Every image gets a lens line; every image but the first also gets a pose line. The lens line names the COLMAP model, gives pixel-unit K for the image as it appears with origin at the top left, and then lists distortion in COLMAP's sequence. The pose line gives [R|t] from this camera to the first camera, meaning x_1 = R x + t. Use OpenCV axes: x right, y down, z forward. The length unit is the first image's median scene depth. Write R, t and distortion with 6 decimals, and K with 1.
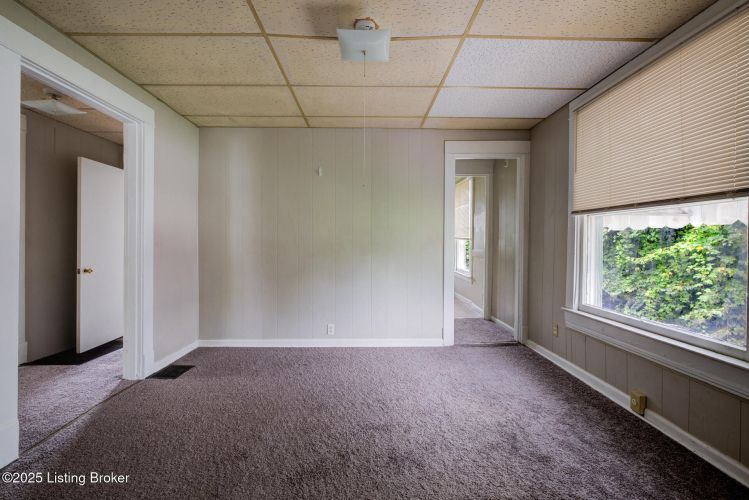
lens RADIAL K [[330.4, 0, 374.5], [0, 330.4, 250.0], [0, 0, 1]] dist [0.000464, 0.000039]
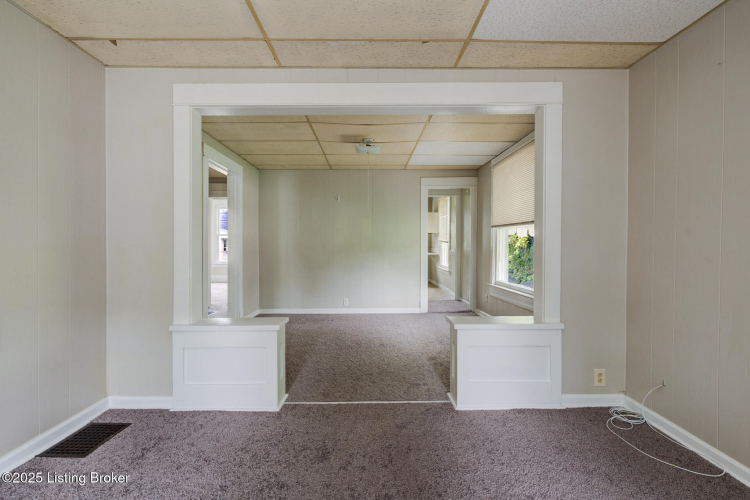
lens RADIAL K [[345.2, 0, 375.0], [0, 345.2, 250.0], [0, 0, 1]] dist [-0.000133, 0.000001]
pose [[0.999964, -0.004479, -0.007251, 0.013337], [0.004411, 0.999946, -0.009427, 0.016025], [0.007292, 0.009394, 0.999929, -0.592103]]
